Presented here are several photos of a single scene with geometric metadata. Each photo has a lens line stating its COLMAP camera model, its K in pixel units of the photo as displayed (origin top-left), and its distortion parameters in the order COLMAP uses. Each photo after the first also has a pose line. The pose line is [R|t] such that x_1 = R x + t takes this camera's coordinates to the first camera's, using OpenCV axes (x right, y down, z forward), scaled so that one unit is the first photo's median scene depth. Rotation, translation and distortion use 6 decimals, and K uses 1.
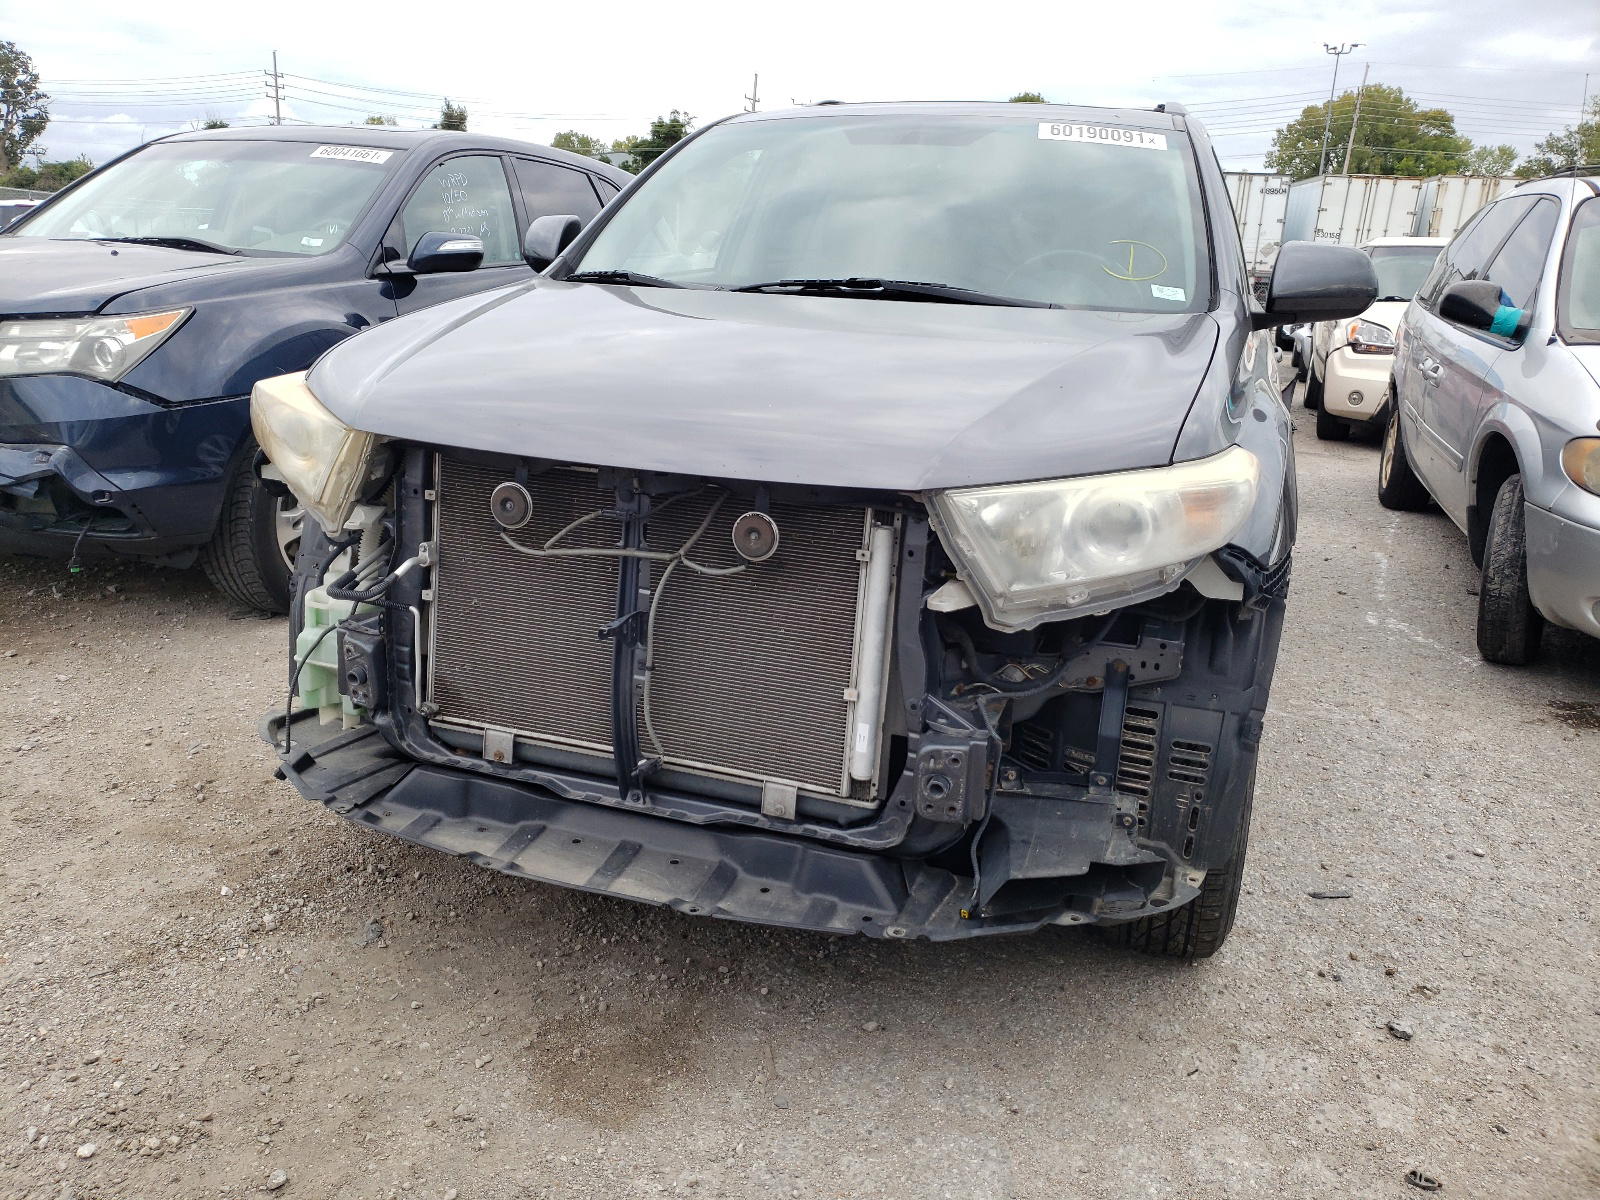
lens RADIAL K [[1248.8, 0, 800.0], [0, 1248.8, 600.0], [0, 0, 1]] dist [0.003854, 0.007163]
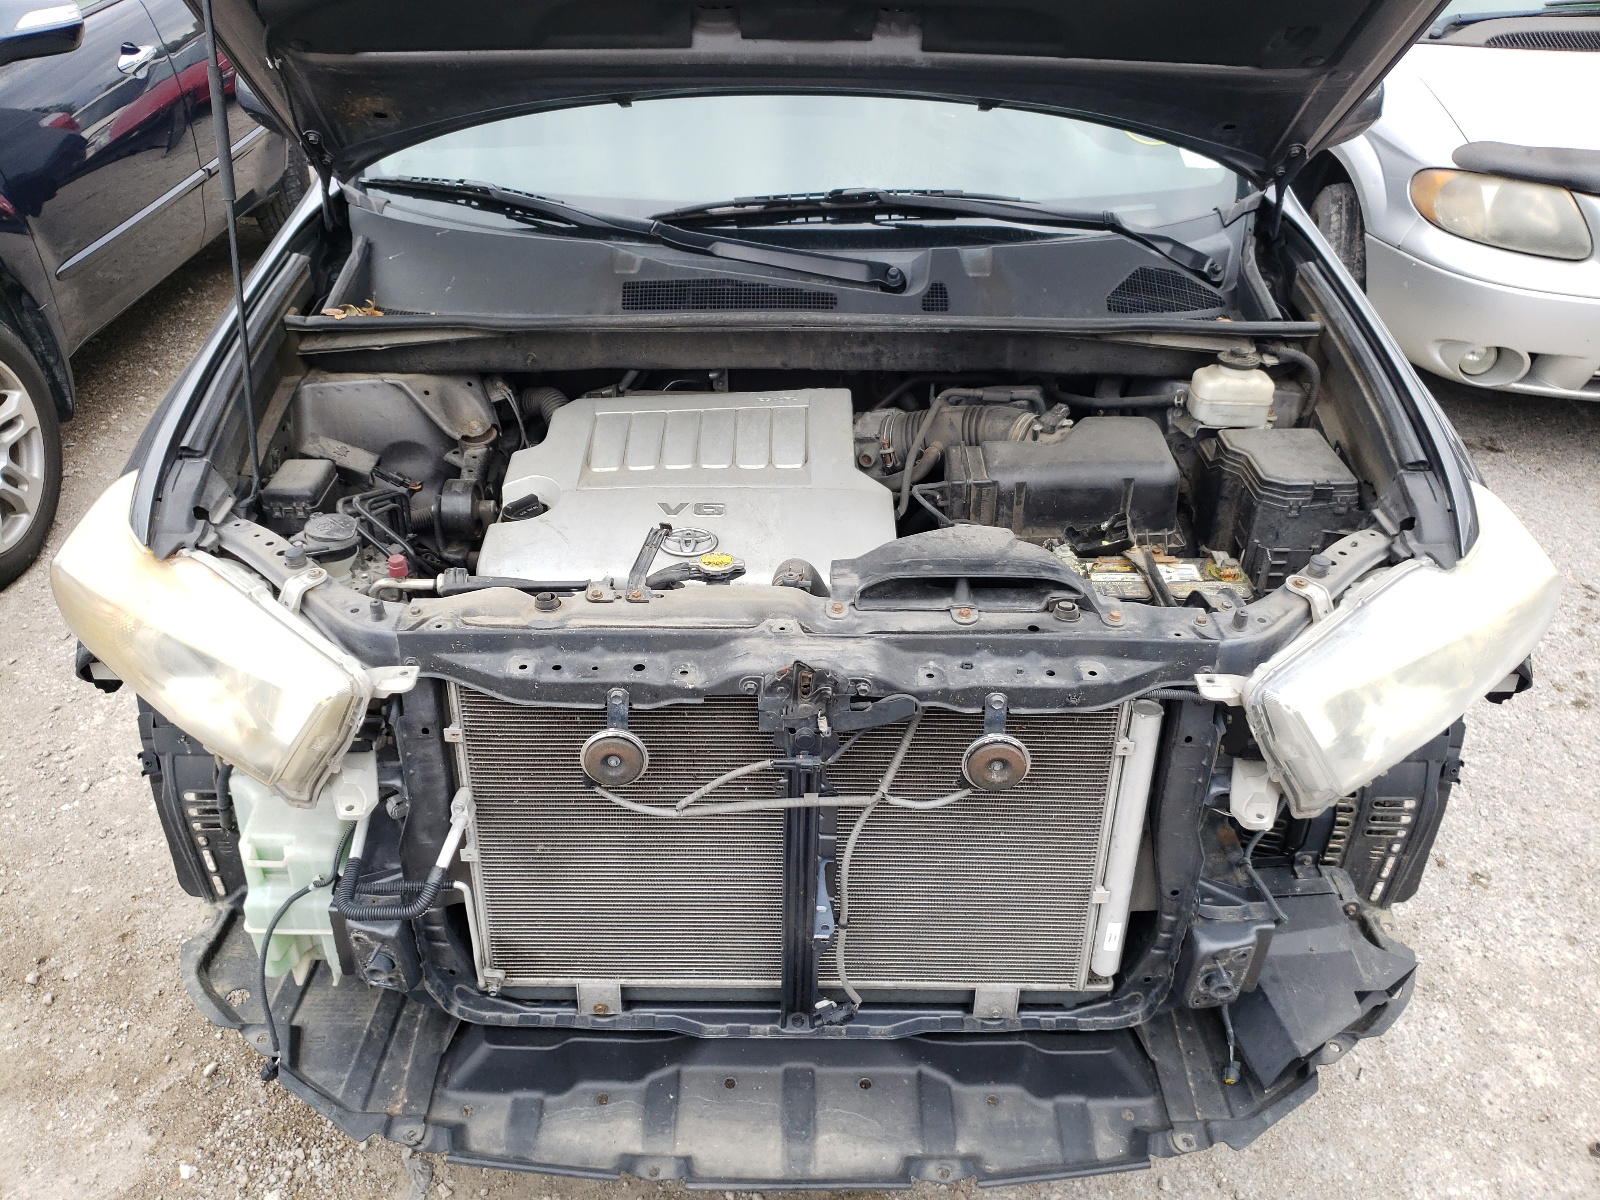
lens RADIAL K [[1248.8, 0, 800.0], [0, 1248.8, 600.0], [0, 0, 1]] dist [0.003854, 0.007163]
pose [[0.944206, -0.210013, 0.253711, -0.267995], [0.124110, 0.940419, 0.316559, -0.335000], [-0.305076, -0.267408, 0.914014, 0.334090]]
